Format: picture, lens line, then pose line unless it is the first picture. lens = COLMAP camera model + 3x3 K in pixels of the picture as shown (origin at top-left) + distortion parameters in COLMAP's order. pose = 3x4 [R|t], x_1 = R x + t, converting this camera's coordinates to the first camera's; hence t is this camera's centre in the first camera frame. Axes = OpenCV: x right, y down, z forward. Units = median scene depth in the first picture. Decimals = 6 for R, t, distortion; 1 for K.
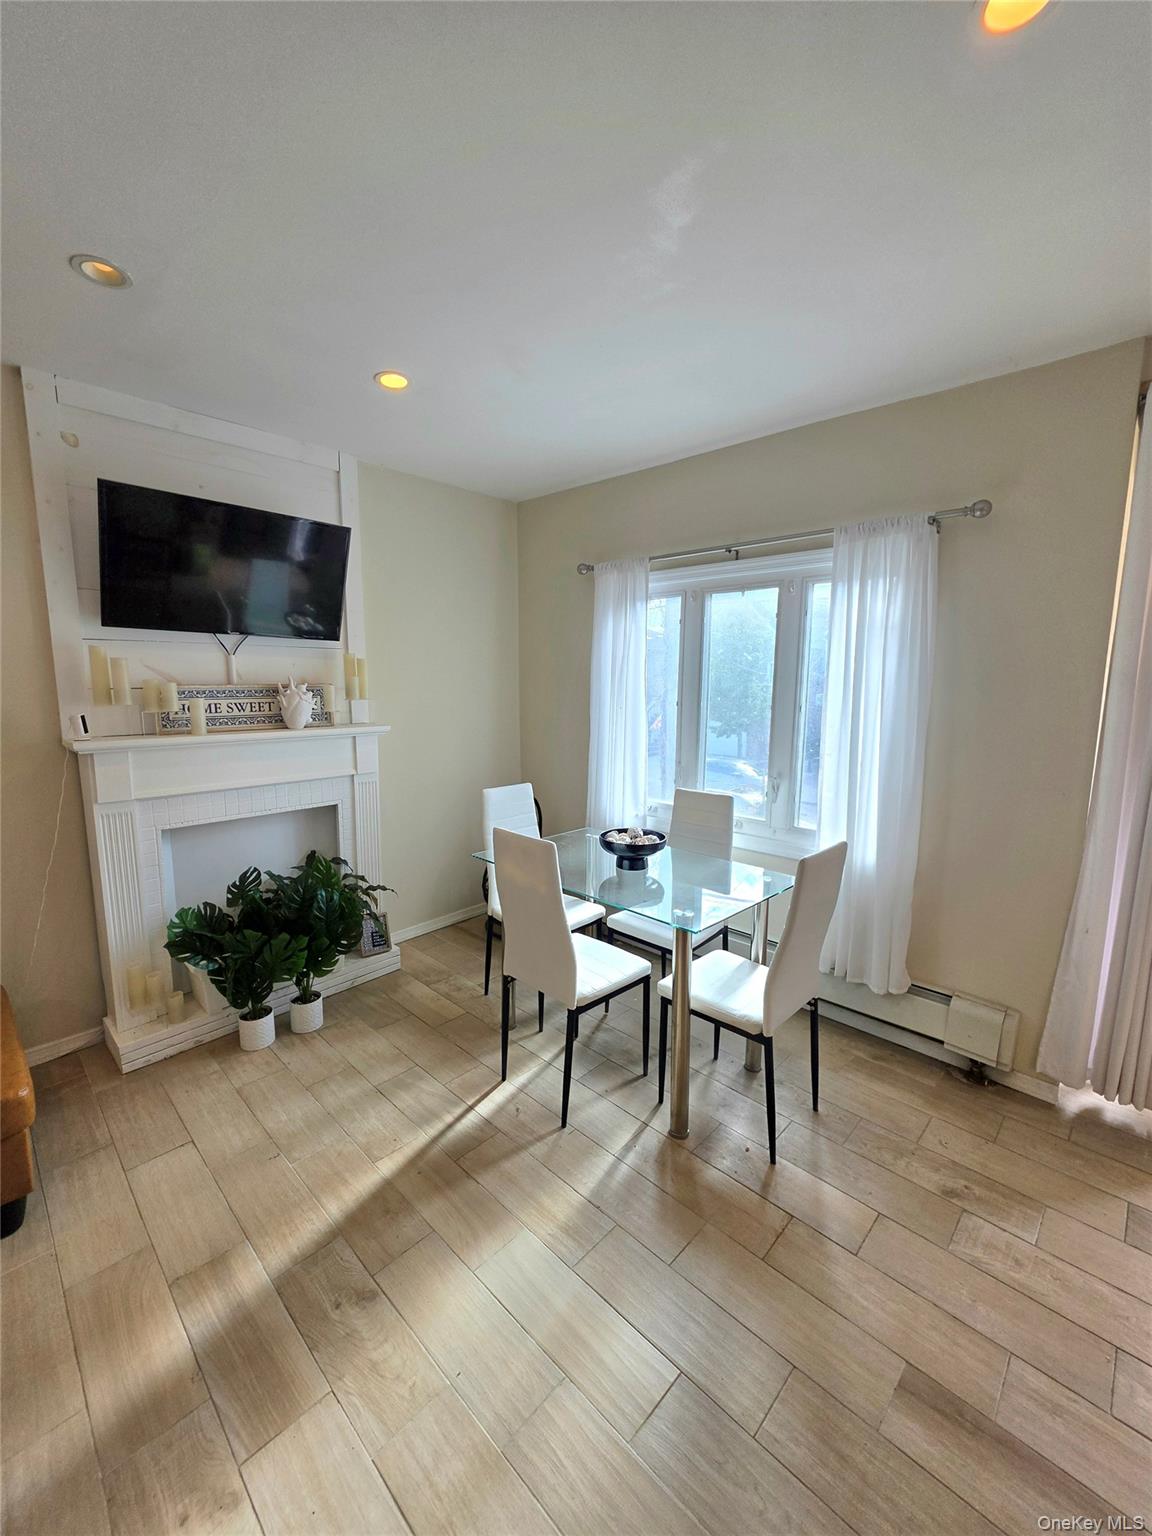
lens RADIAL K [[619.9, 0, 570.5], [0, 619.9, 765.5], [0, 0, 1]] dist [0.000492, -0.000222]
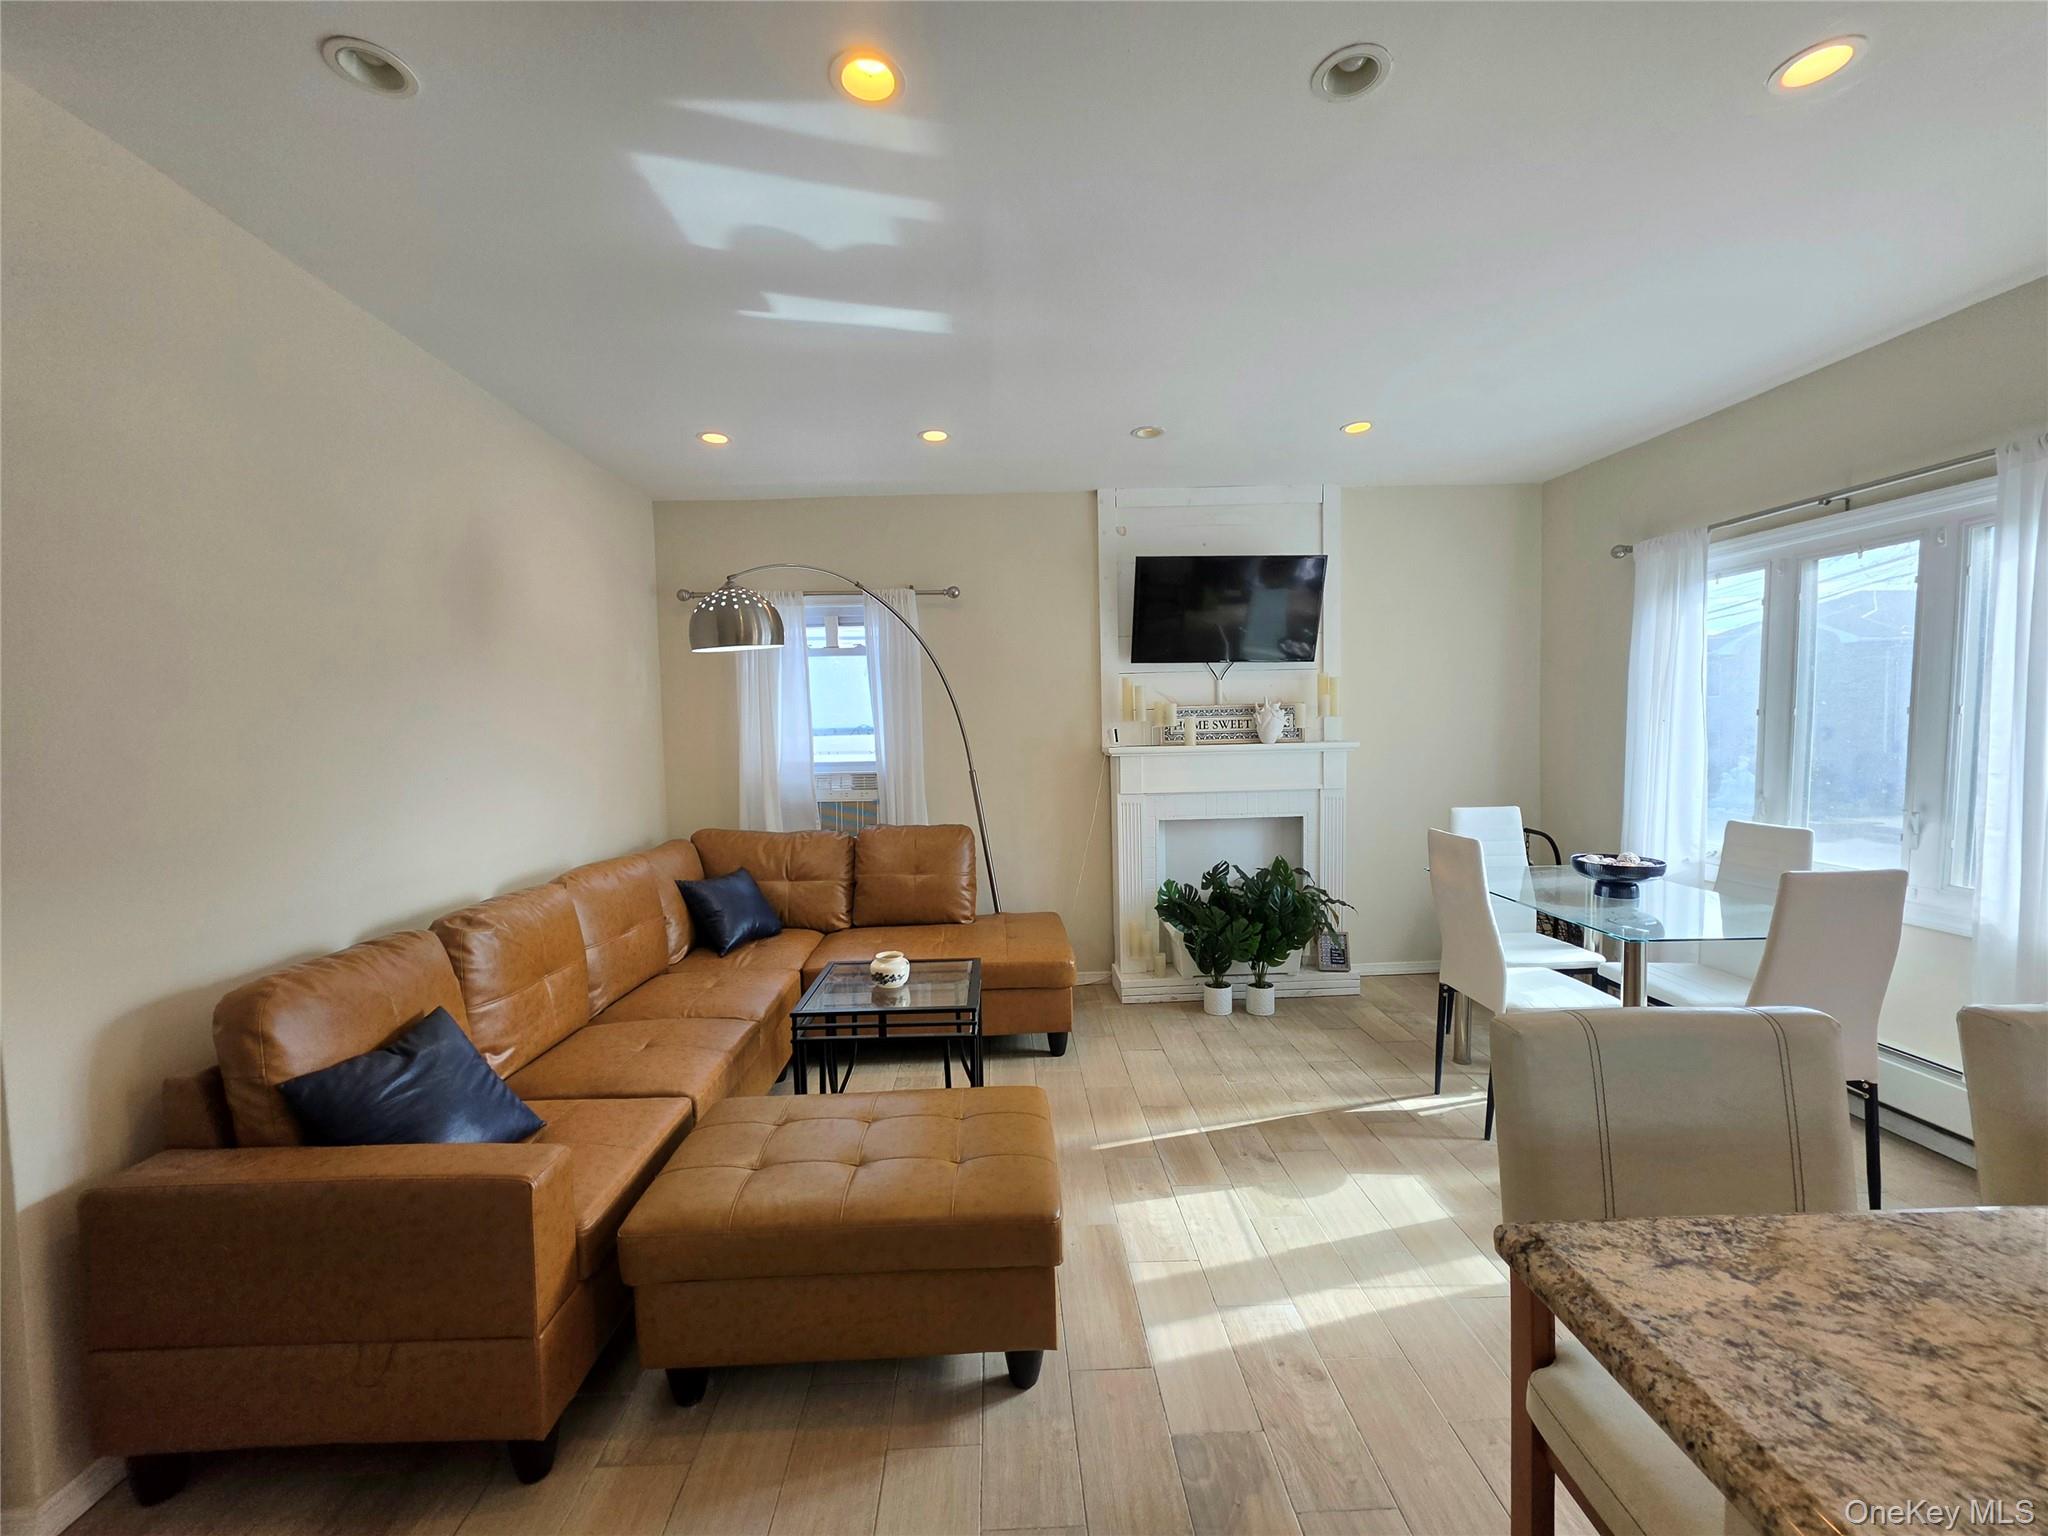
lens RADIAL K [[826.5, 0, 1008.6], [0, 826.5, 773.6], [0, 0, 1]] dist [0.000492, -0.000222]
pose [[0.711763, 0.021468, -0.702092, 0.286998], [-0.070939, 0.996619, -0.041442, 0.096838], [0.698829, 0.079303, 0.710879, -0.397450]]
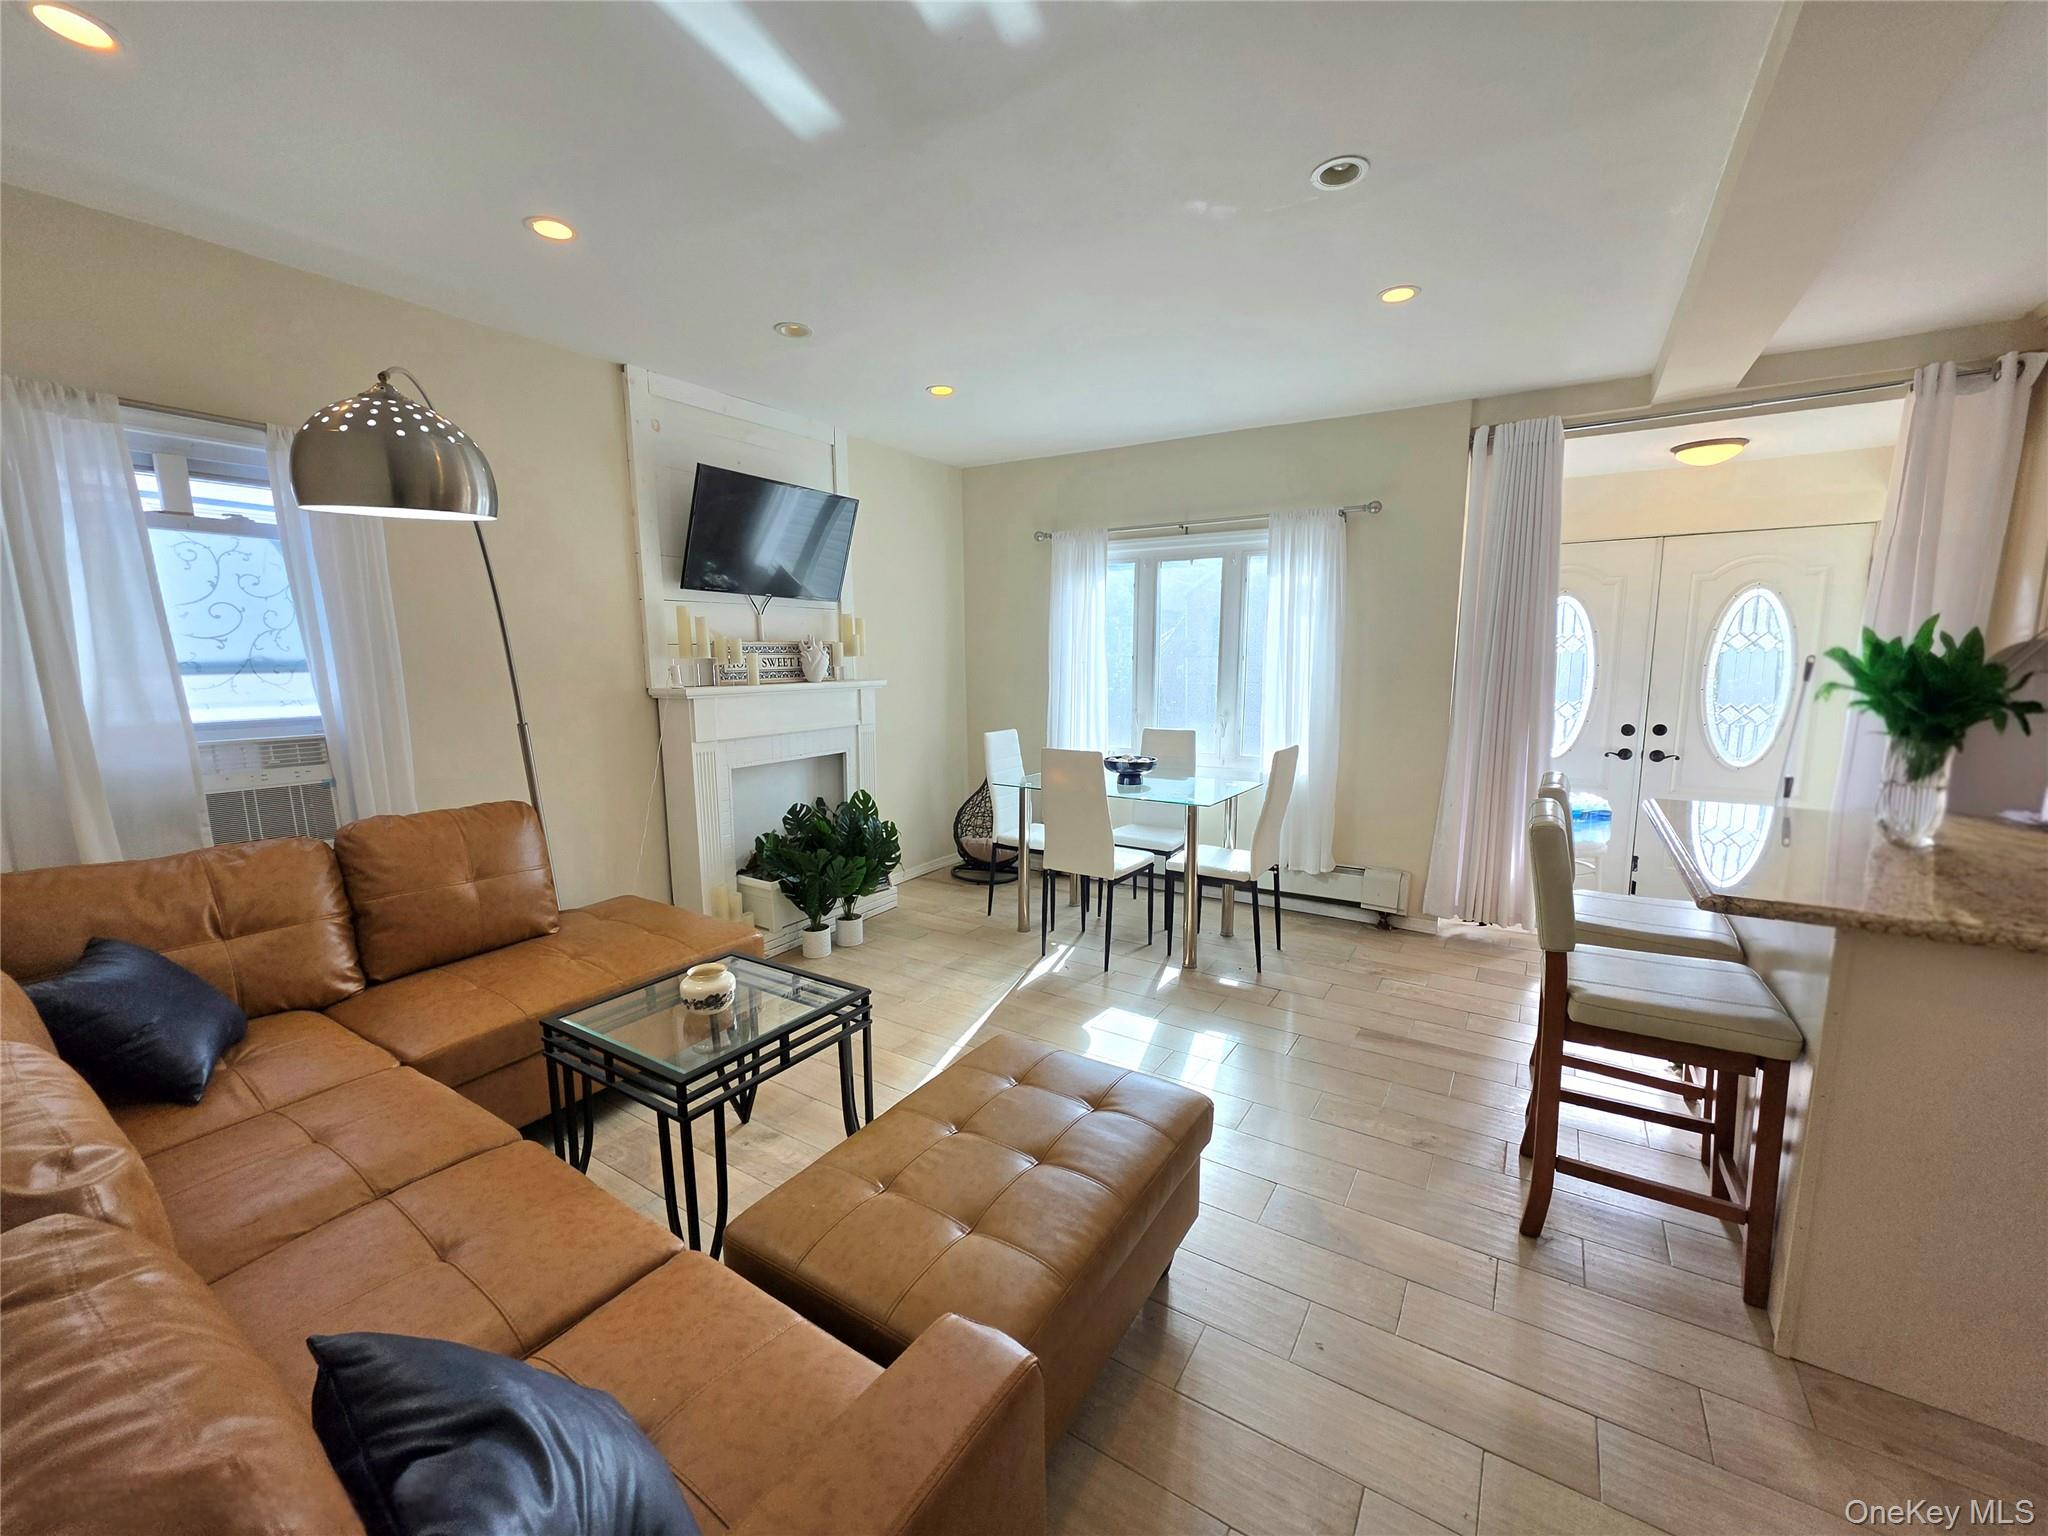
lens RADIAL K [[826.5, 0, 1008.6], [0, 826.5, 773.6], [0, 0, 1]] dist [0.000492, -0.000222]
pose [[0.981726, -0.037723, 0.186523, -0.425750], [0.036429, 0.999283, 0.010361, 0.110963], [-0.186780, -0.003377, 0.982396, -0.556680]]
